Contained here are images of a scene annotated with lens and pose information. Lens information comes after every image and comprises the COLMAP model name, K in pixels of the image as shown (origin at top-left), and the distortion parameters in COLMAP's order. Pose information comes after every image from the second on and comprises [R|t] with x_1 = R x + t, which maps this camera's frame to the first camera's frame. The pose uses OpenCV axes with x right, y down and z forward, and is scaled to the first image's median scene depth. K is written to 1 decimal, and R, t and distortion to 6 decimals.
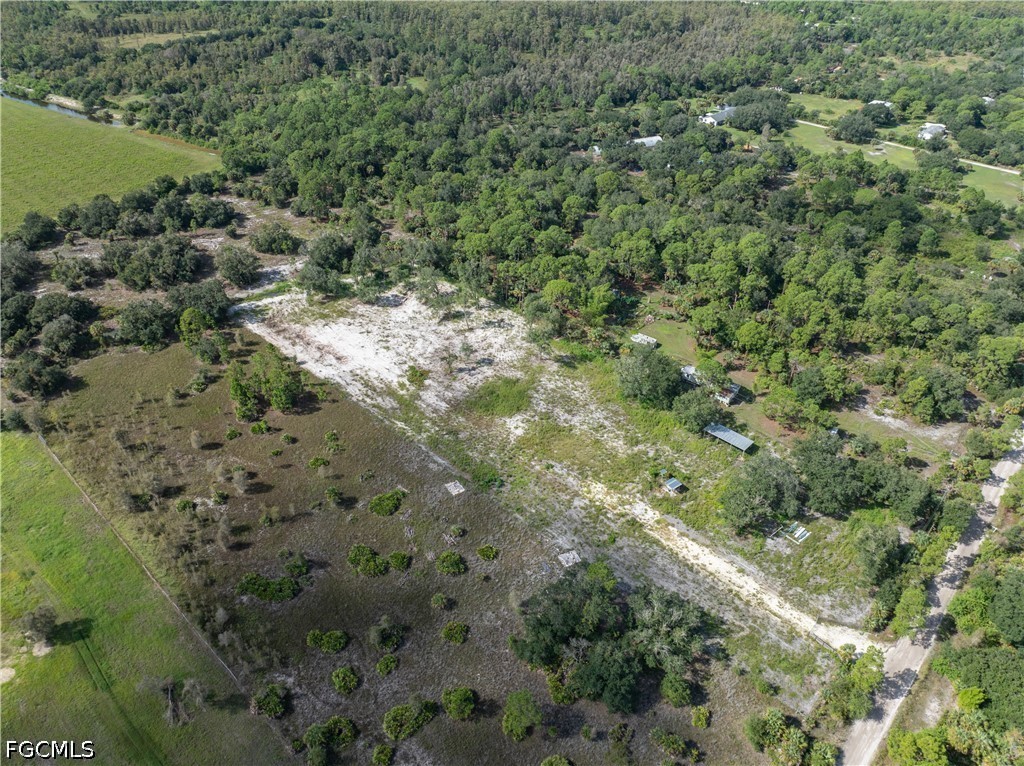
lens RADIAL K [[719.1, 0, 512.7], [0, 719.1, 368.3], [0, 0, 1]] dist [-0.031725, 0.001954]
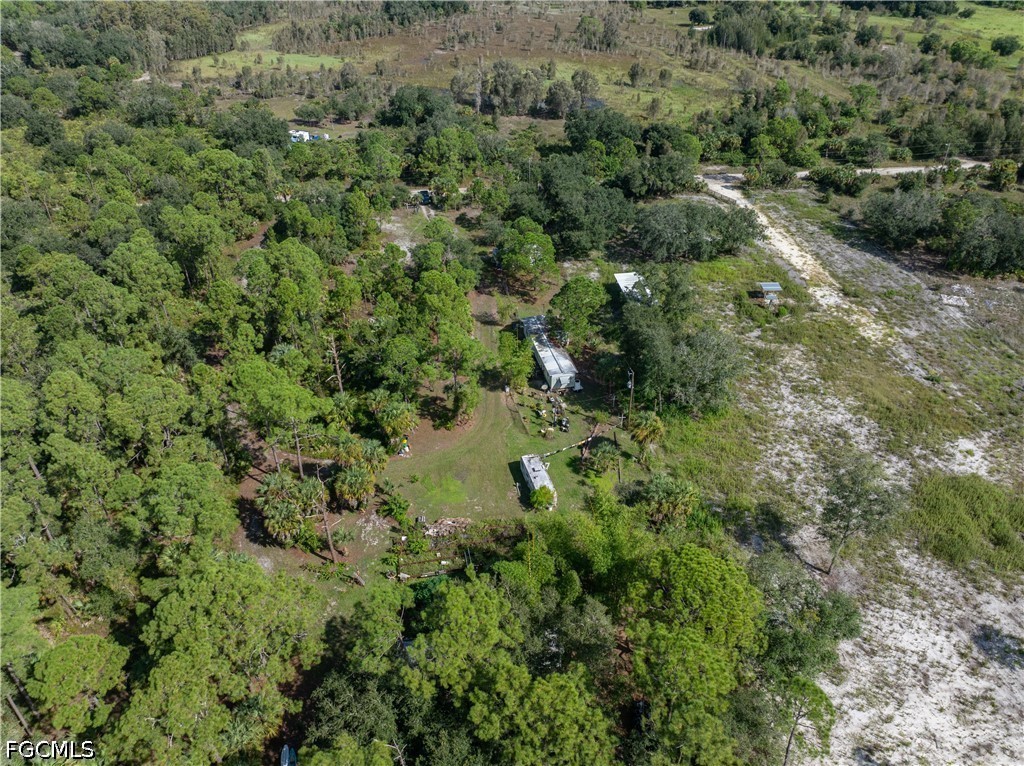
lens RADIAL K [[727.3, 0, 515.1], [0, 727.3, 384.5], [0, 0, 1]] dist [-0.037184, 0.007086]
pose [[-0.776157, -0.368242, 0.511838, 0.011645], [0.371178, 0.389361, 0.842985, -0.435891], [-0.509712, 0.844272, -0.165522, 1.132587]]
